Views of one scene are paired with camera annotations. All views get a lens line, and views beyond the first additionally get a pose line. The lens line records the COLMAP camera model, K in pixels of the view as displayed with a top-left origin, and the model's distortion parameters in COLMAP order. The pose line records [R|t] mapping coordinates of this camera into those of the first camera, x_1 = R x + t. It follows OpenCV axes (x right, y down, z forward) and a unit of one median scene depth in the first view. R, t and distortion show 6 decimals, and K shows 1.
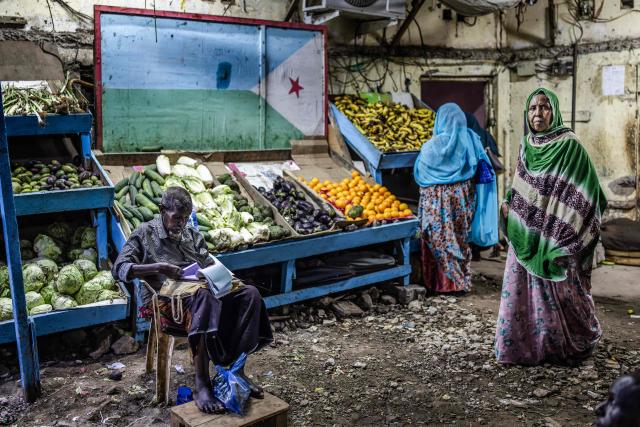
lens RADIAL K [[609.1, 0, 320.0], [0, 609.1, 213.5], [0, 0, 1]] dist [0.008577, 0.006356]
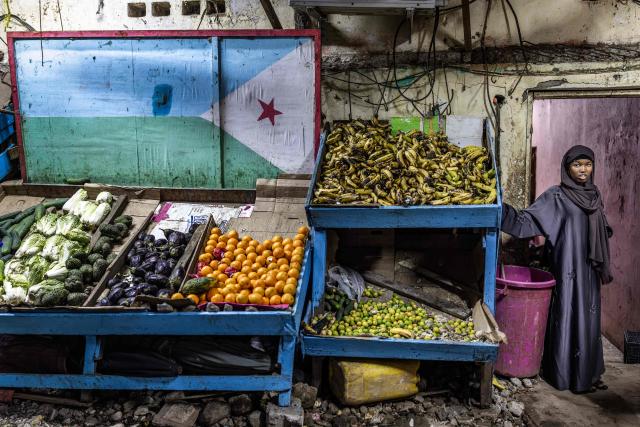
lens RADIAL K [[609.1, 0, 320.0], [0, 609.1, 213.5], [0, 0, 1]] dist [0.008577, 0.006356]
pose [[0.785233, 0.089928, -0.612636, 0.553983], [-0.109531, 0.993968, 0.005514, -0.098027], [0.609436, 0.062773, 0.790346, 0.473750]]
